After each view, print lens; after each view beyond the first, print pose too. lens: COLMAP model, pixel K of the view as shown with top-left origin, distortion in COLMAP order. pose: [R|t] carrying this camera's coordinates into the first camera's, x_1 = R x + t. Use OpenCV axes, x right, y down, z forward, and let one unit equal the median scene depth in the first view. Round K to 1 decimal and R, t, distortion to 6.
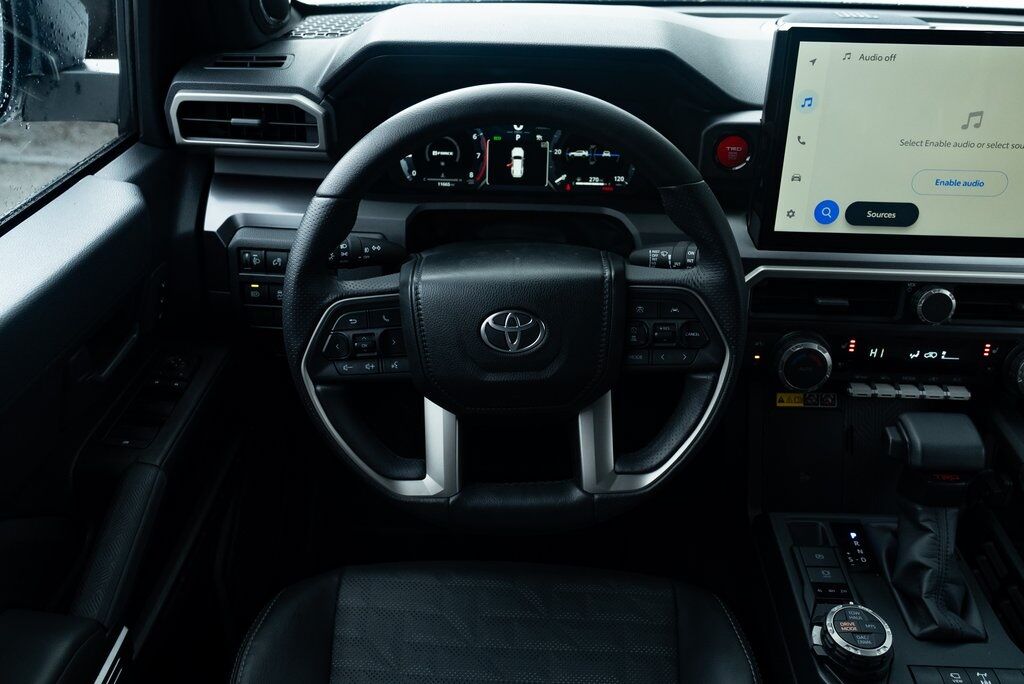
lens RADIAL K [[821.1, 0, 512.7], [0, 821.1, 337.4], [0, 0, 1]] dist [-0.010879, -0.000184]
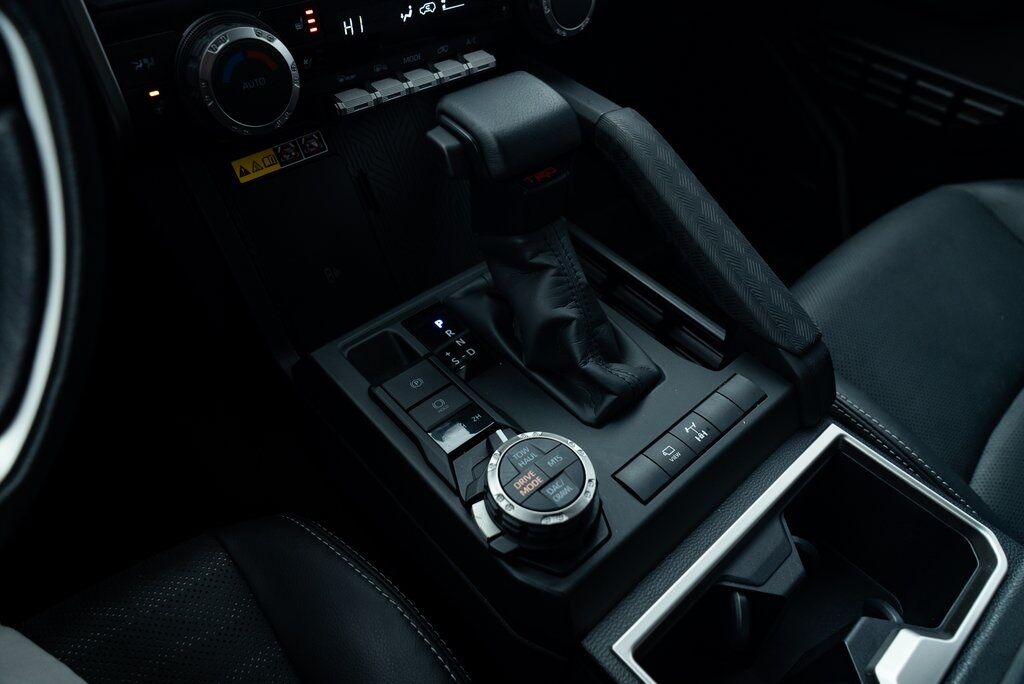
lens RADIAL K [[696.2, 0, 517.2], [0, 696.2, 340.6], [0, 0, 1]] dist [-0.031556, 0.013472]
pose [[0.713805, -0.475377, 0.514295, 0.168030], [0.330649, 0.876100, 0.350886, 0.079979], [-0.617376, -0.080413, 0.782547, 0.521937]]
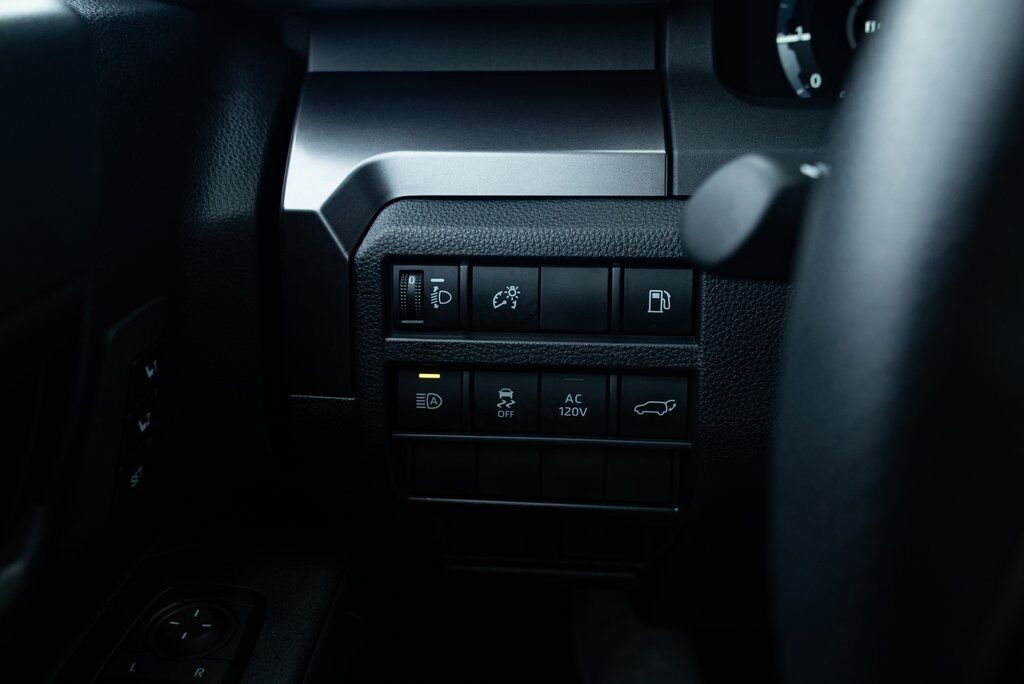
lens RADIAL K [[865.9, 0, 511.3], [0, 865.9, 331.6], [0, 0, 1]] dist [-0.008677, 0.005500]
pose [[0.998931, -0.027269, -0.037317, -0.274503], [0.021083, 0.987351, -0.157143, -0.025619], [0.041130, 0.156188, 0.986871, 0.671008]]
